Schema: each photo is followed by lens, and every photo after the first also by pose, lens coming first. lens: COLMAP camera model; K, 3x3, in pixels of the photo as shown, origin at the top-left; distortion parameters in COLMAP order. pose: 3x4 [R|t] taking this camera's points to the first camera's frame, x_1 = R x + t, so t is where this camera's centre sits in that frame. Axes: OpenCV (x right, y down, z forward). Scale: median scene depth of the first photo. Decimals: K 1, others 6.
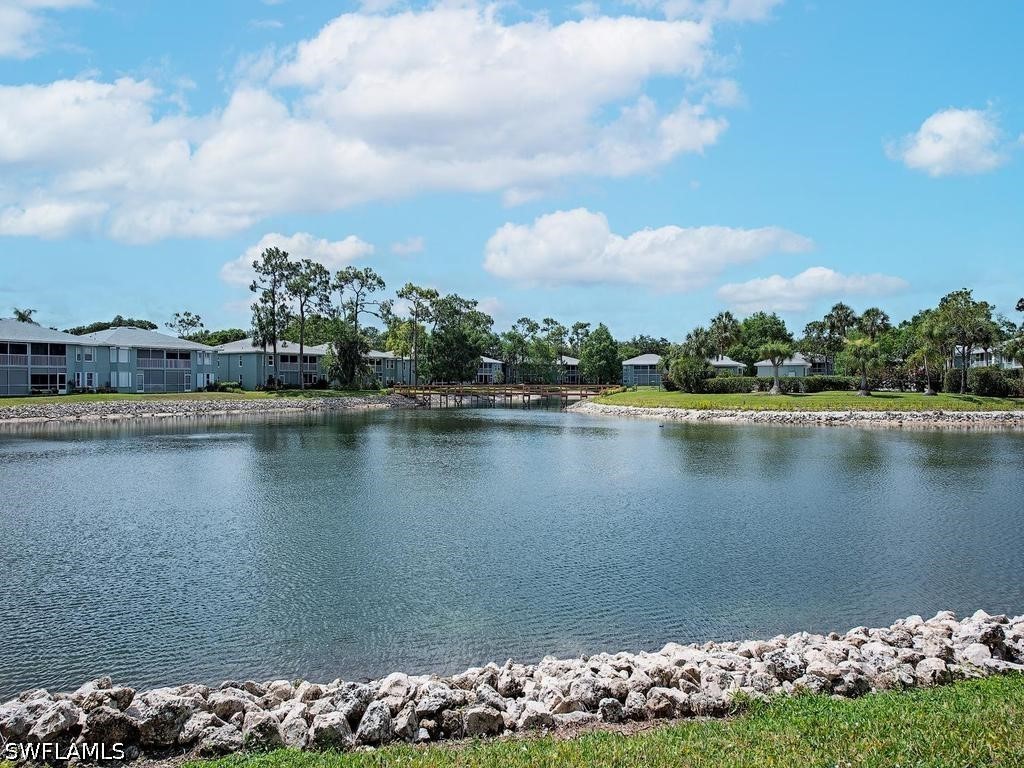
lens RADIAL K [[726.9, 0, 518.8], [0, 726.9, 384.9], [0, 0, 1]] dist [0.044107, 0.001248]
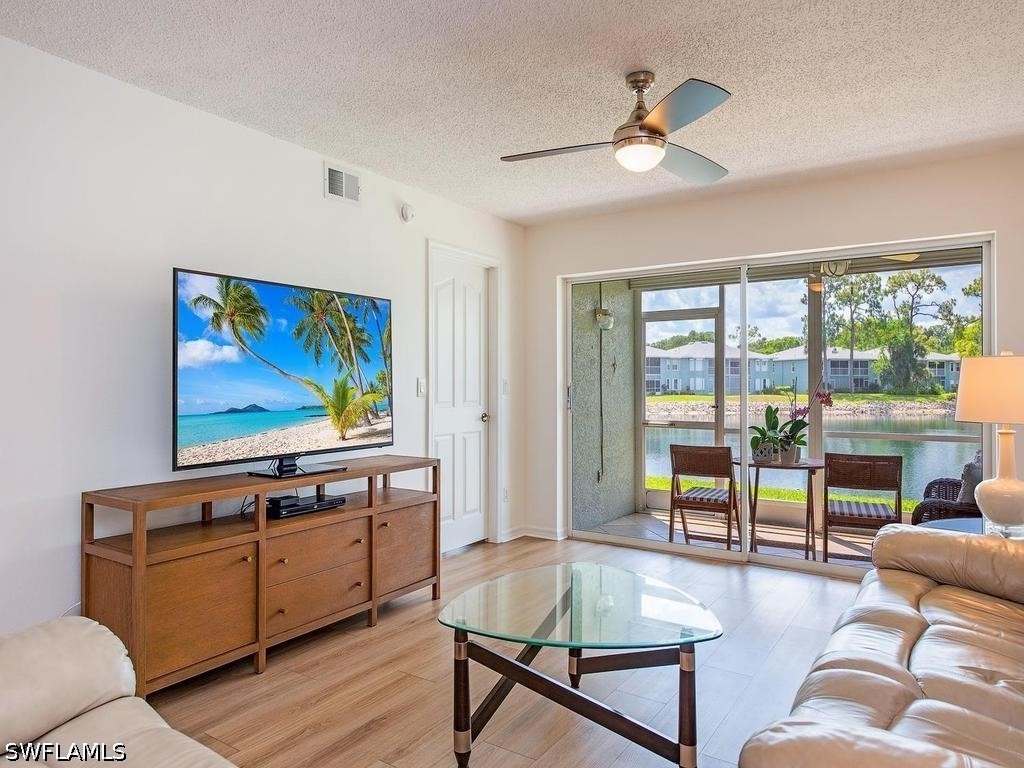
lens RADIAL K [[726.9, 0, 508.0], [0, 726.9, 380.6], [0, 0, 1]] dist [0.044107, 0.001248]
pose [[0.738567, -0.006582, -0.674148, 0.046579], [-0.002163, 0.999924, -0.012132, 0.001764], [0.674177, 0.010418, 0.738496, -0.106092]]
